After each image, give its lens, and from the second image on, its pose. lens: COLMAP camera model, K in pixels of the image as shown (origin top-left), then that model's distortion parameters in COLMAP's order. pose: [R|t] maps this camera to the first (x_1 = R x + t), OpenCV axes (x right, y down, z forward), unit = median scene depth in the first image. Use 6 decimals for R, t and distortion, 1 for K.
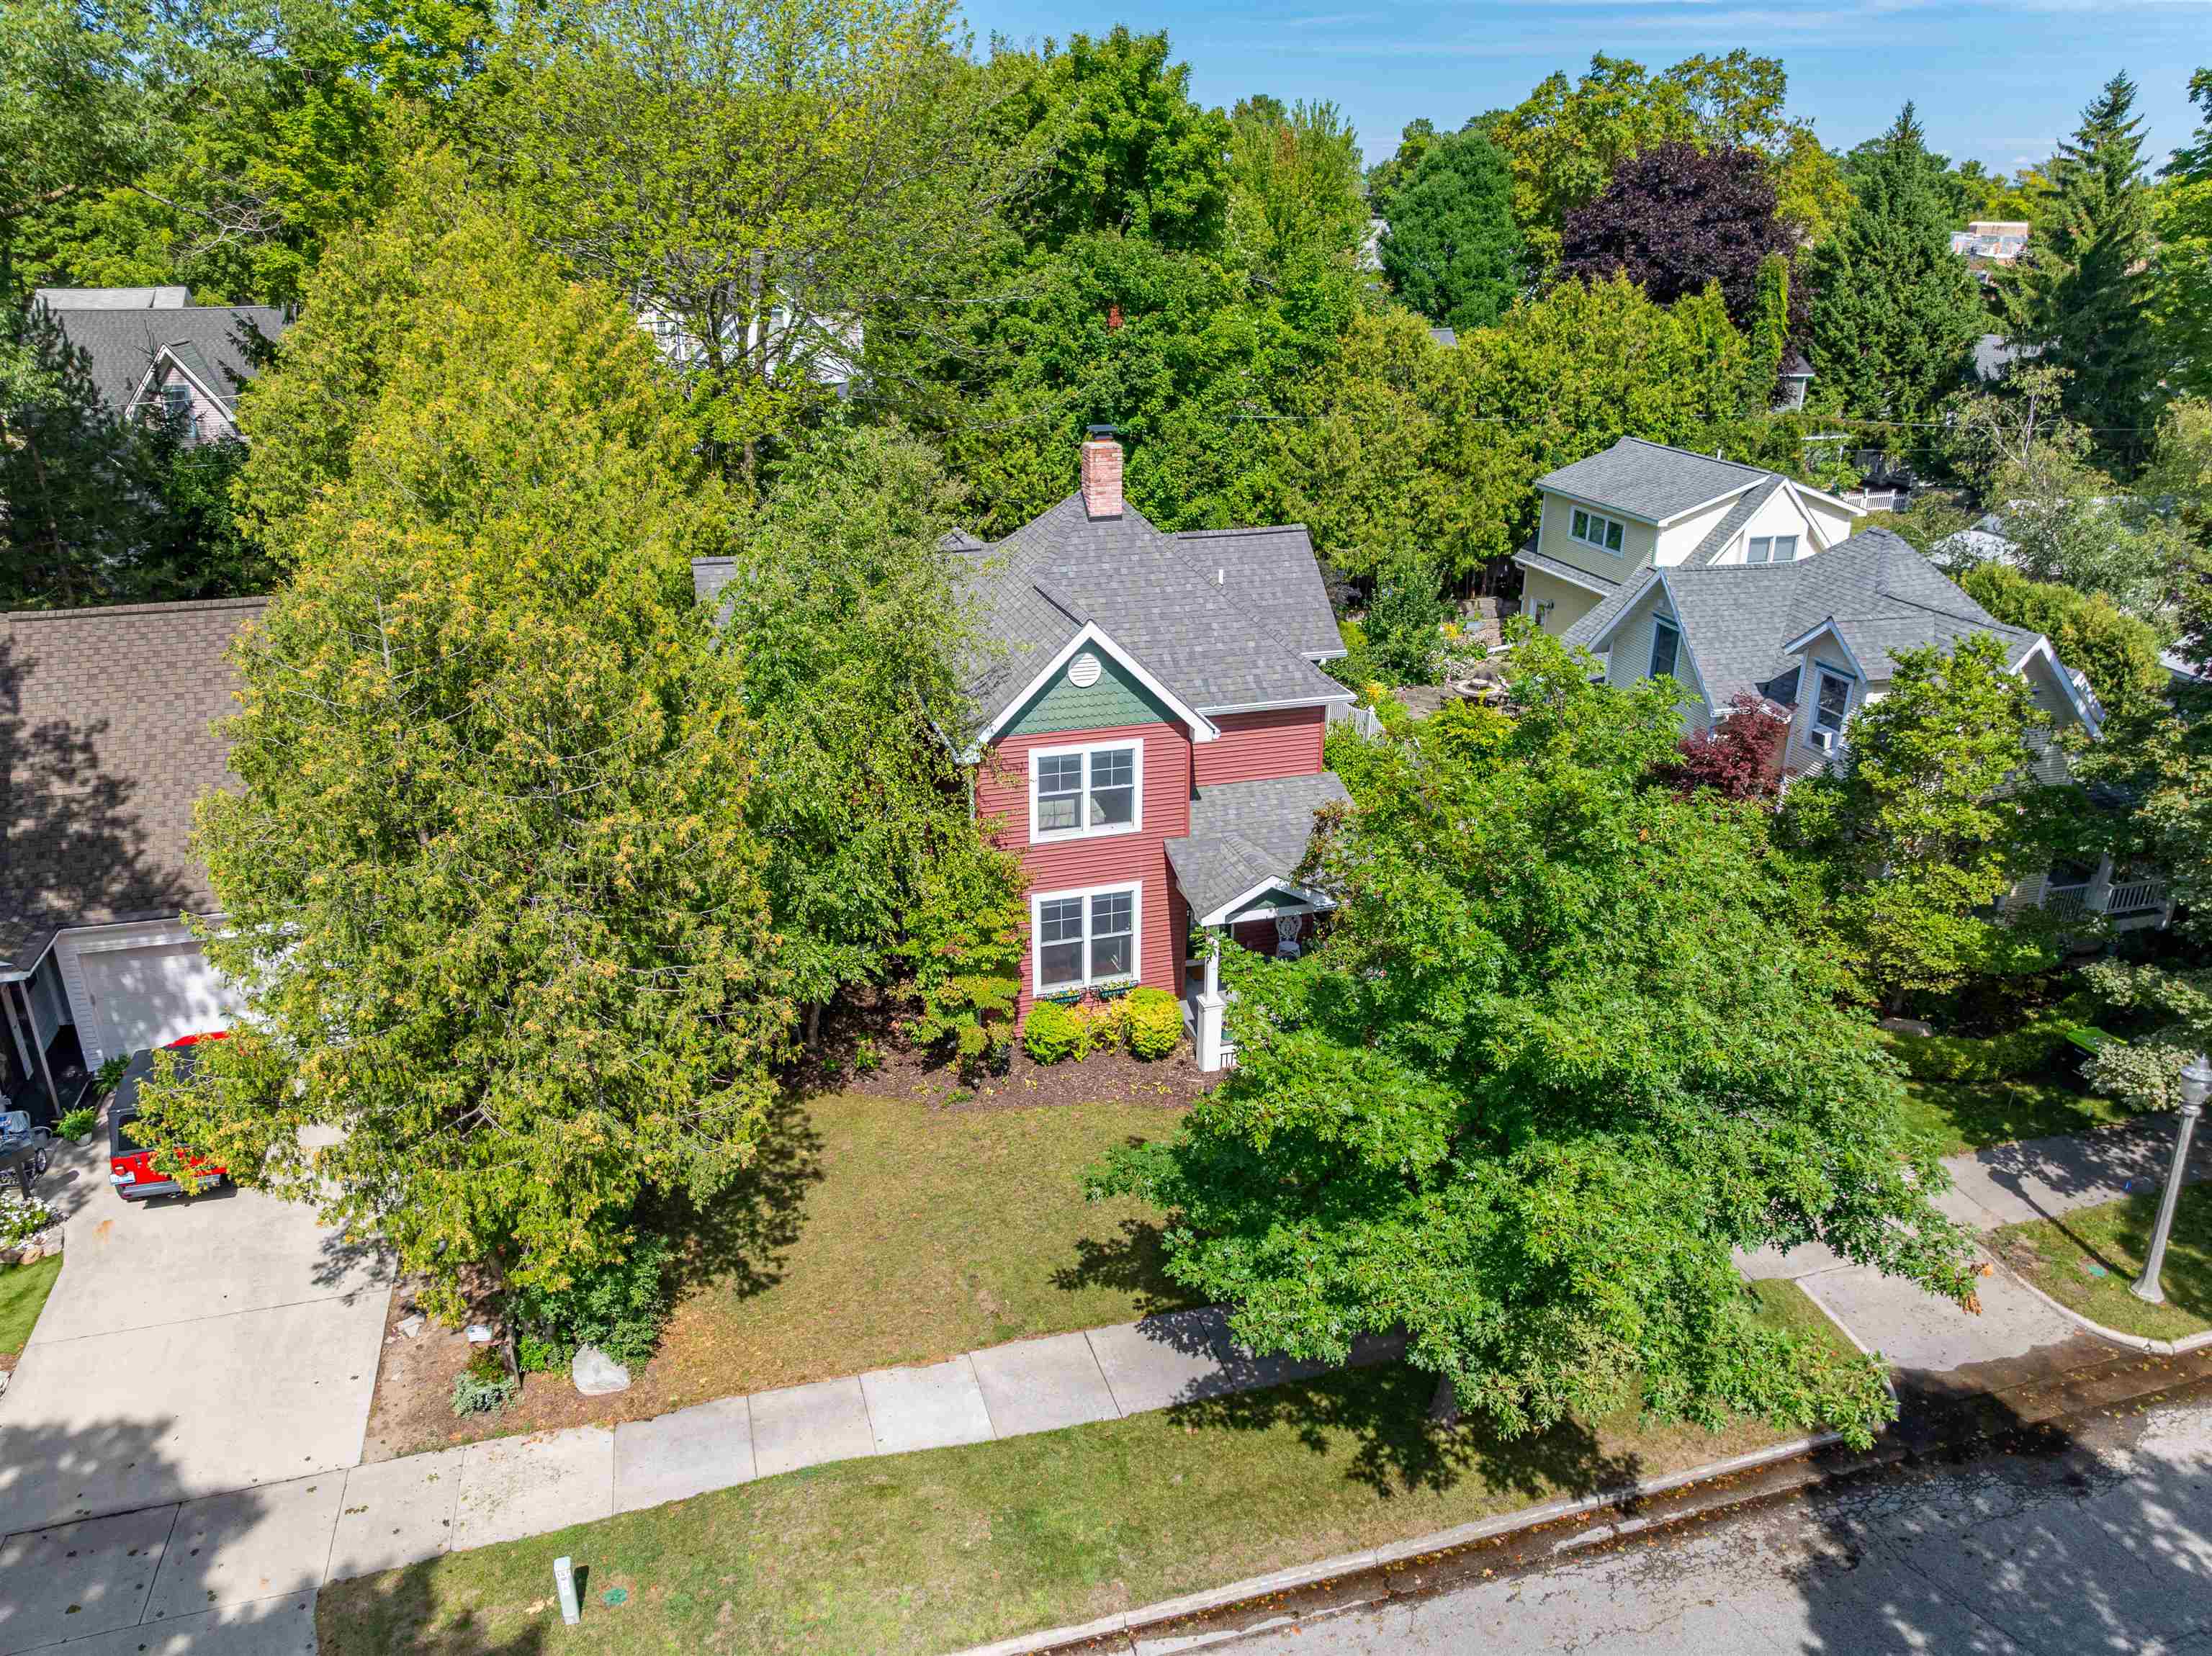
lens RADIAL K [[1566.9, 0, 1113.2], [0, 1566.9, 817.7], [0, 0, 1]] dist [-0.036928, 0.001676]
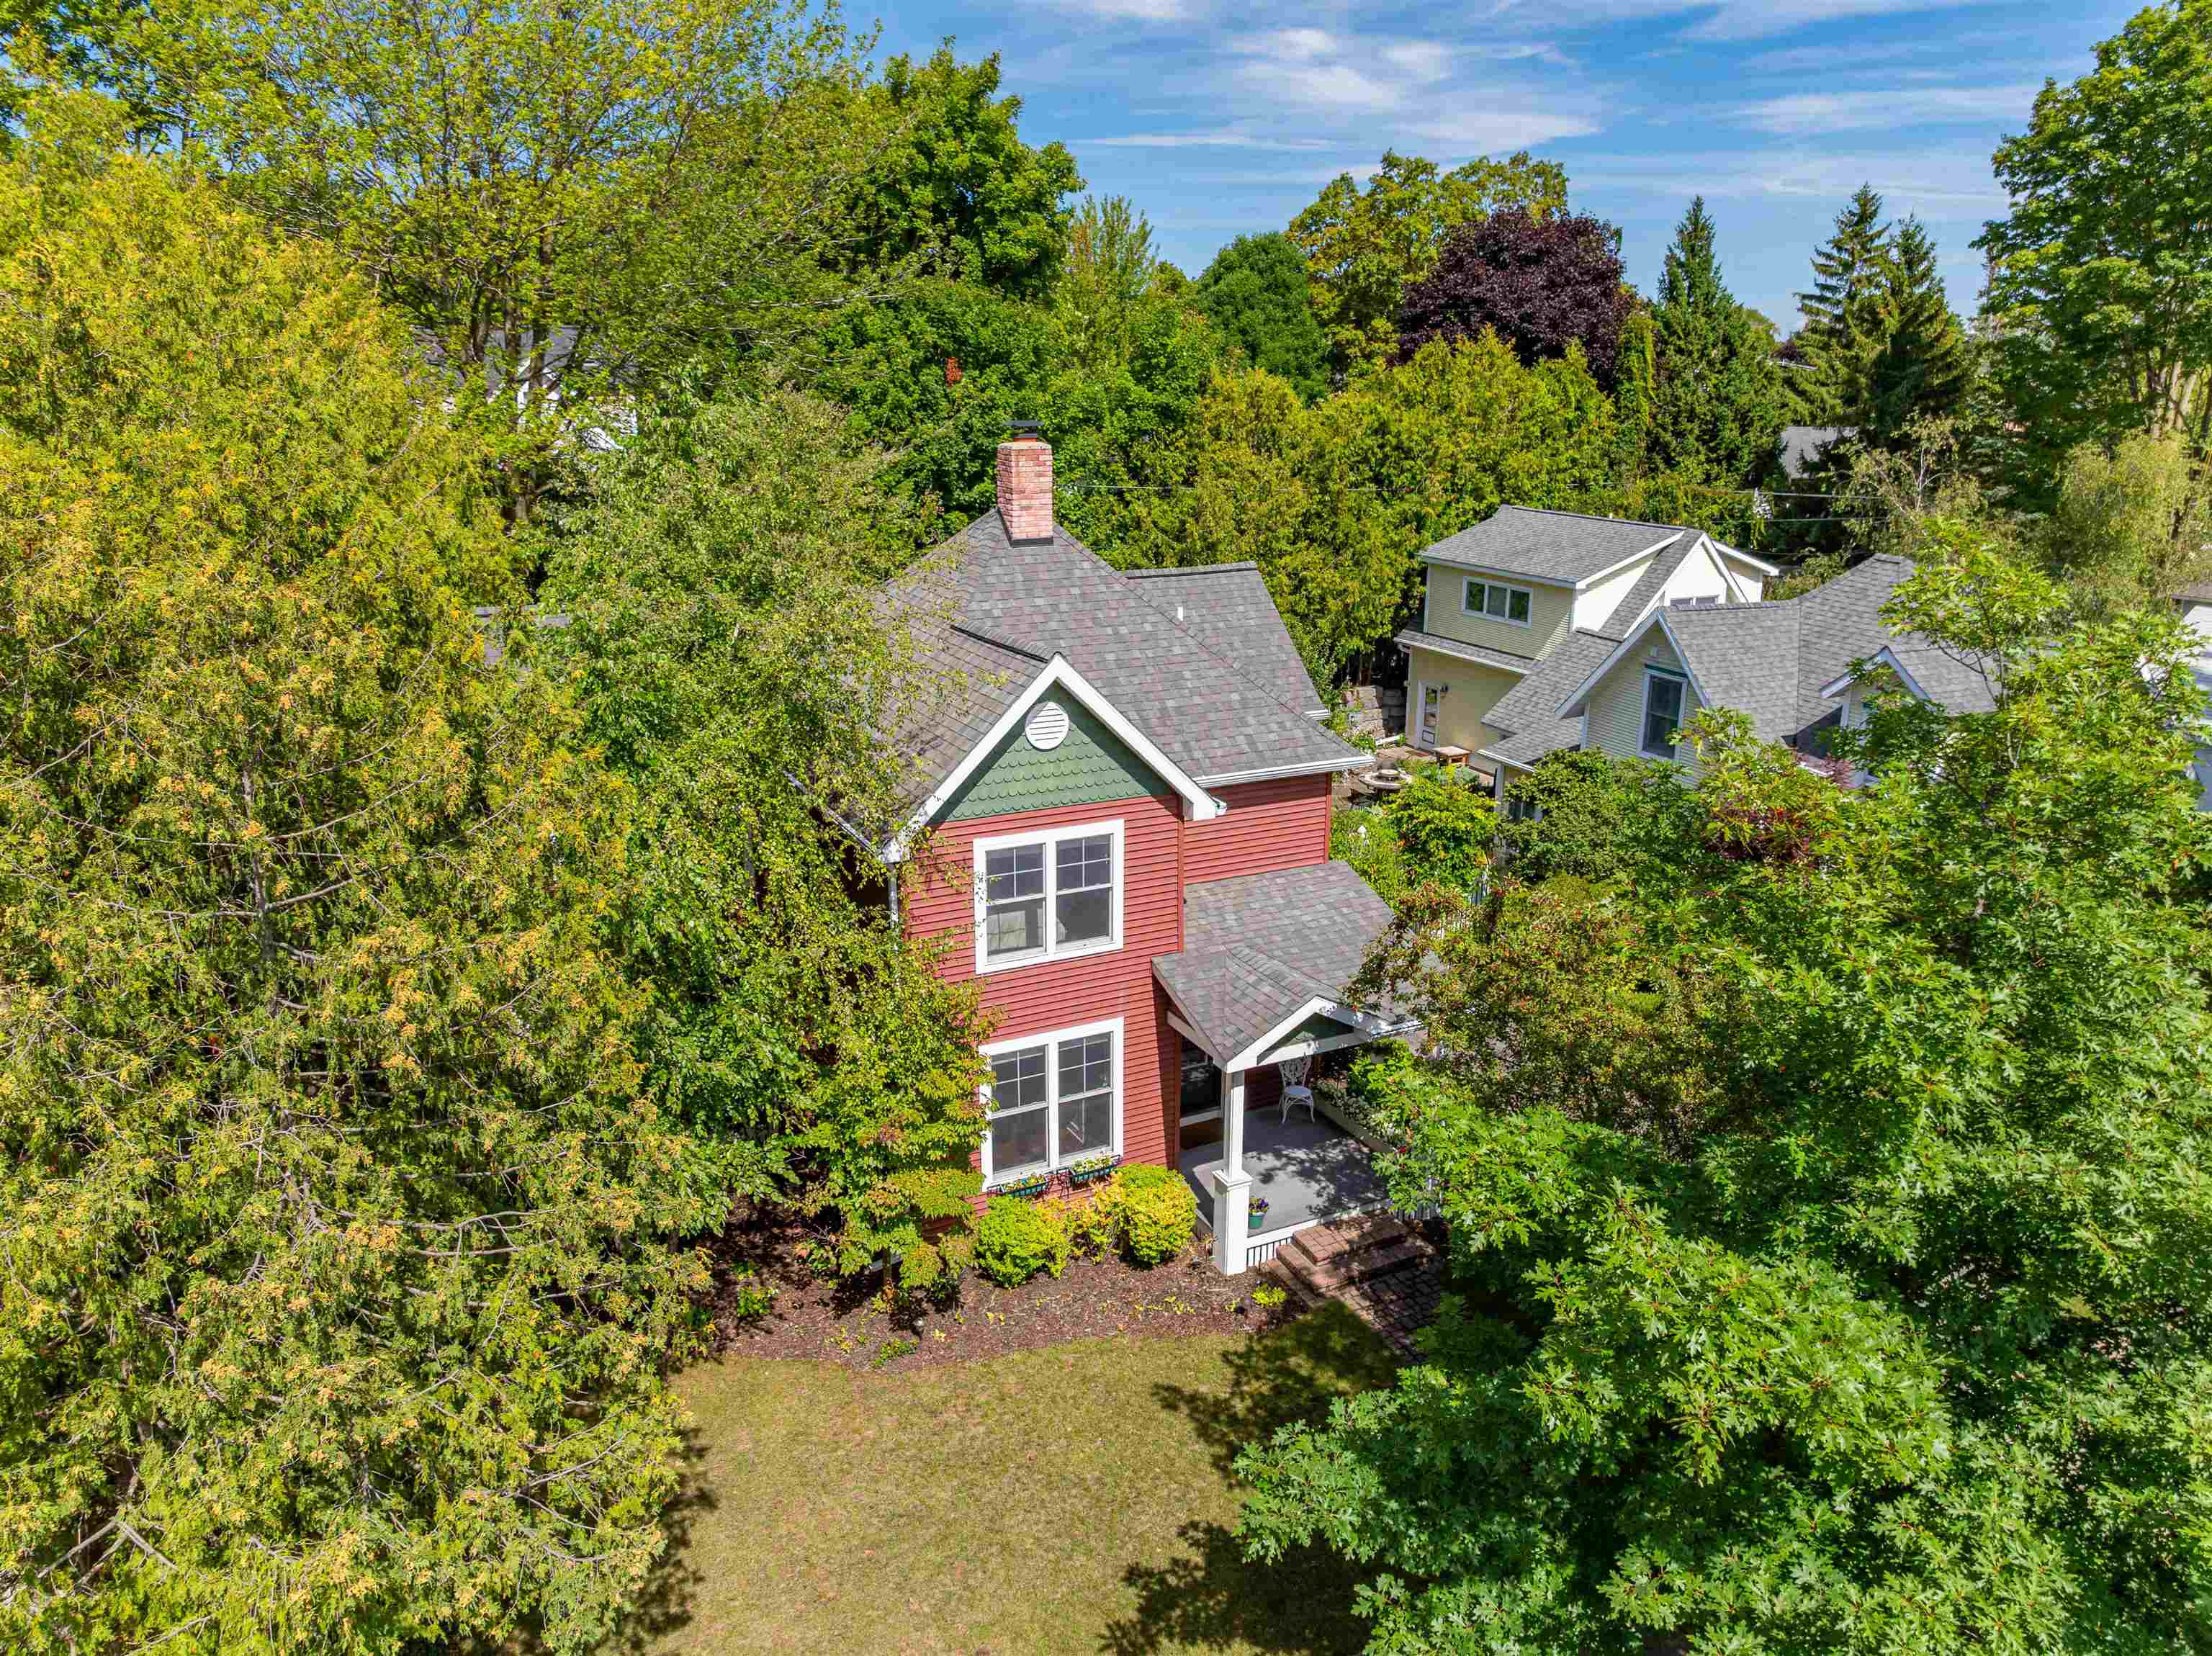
lens RADIAL K [[1566.9, 0, 1113.2], [0, 1566.9, 817.7], [0, 0, 1]] dist [-0.036928, 0.001676]
pose [[0.986697, -0.047770, 0.155391, -0.098837], [0.062278, 0.994004, -0.089876, 0.013709], [-0.150166, 0.098358, 0.983756, 0.282934]]
